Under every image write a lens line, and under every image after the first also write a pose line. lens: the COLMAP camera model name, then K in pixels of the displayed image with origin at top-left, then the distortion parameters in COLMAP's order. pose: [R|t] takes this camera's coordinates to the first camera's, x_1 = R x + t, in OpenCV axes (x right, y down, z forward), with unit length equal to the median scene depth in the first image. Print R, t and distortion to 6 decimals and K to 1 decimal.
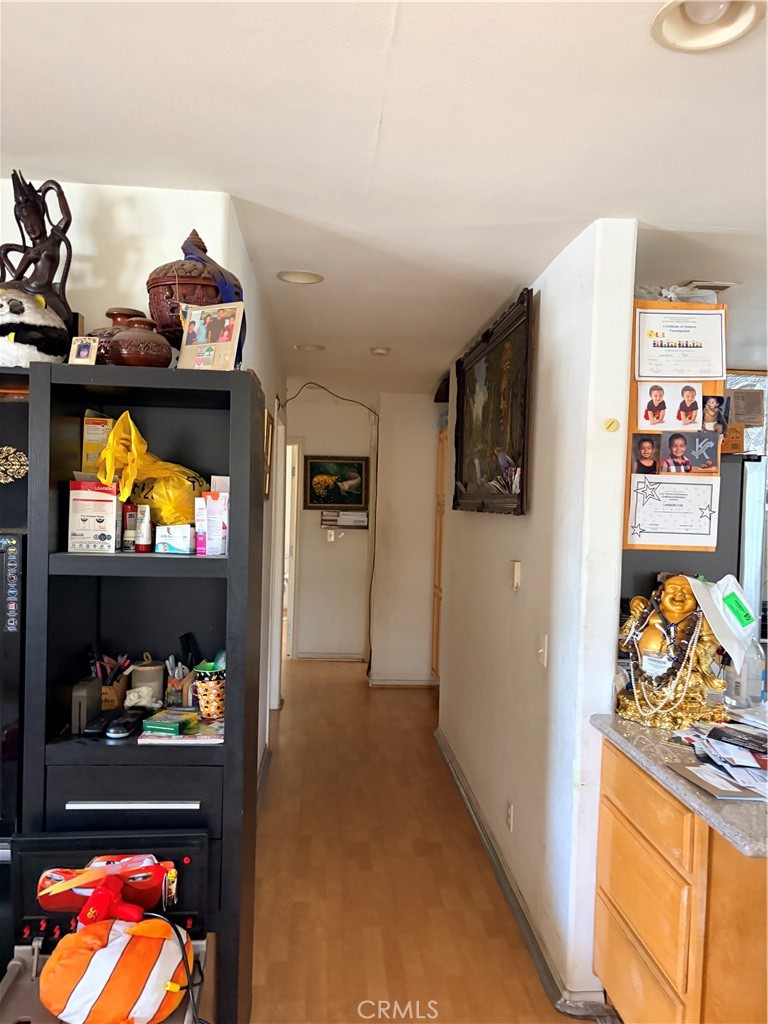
lens RADIAL K [[771.3, 0, 368.8], [0, 771.3, 509.5], [0, 0, 1]] dist [0.043543, -0.004741]
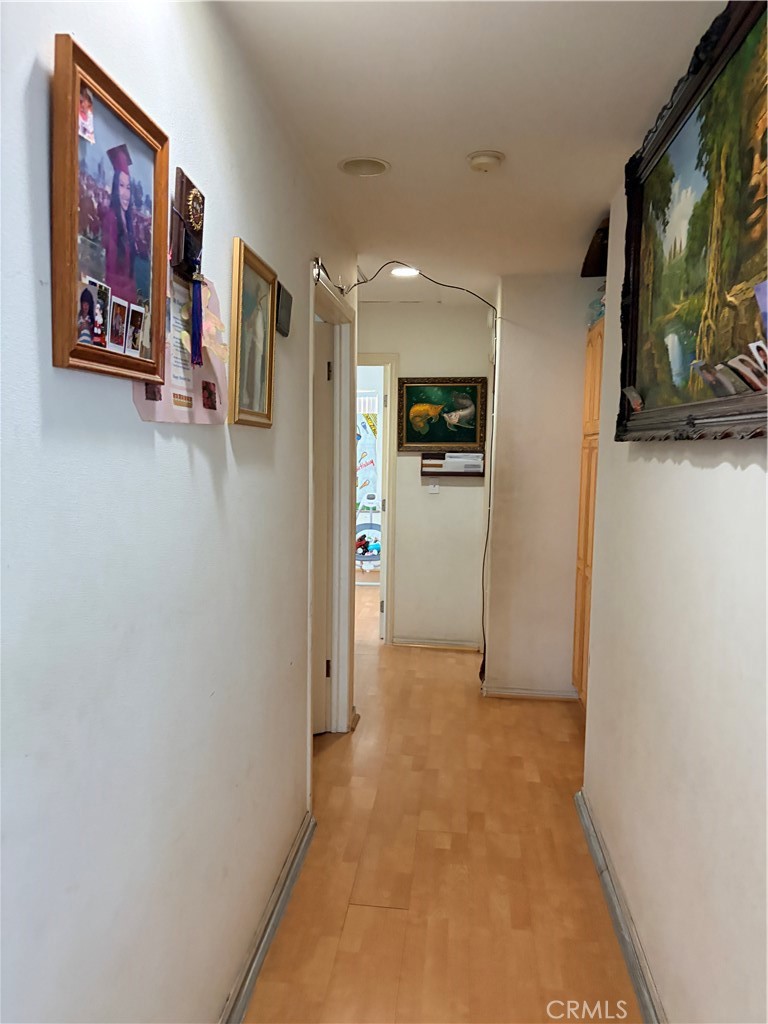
lens RADIAL K [[771.3, 0, 368.8], [0, 771.3, 509.5], [0, 0, 1]] dist [0.043543, -0.004741]
pose [[0.984341, 0.002324, -0.176257, 0.022883], [0.009748, 0.997666, 0.067590, 0.006789], [0.176002, -0.068250, 0.982021, 0.291539]]
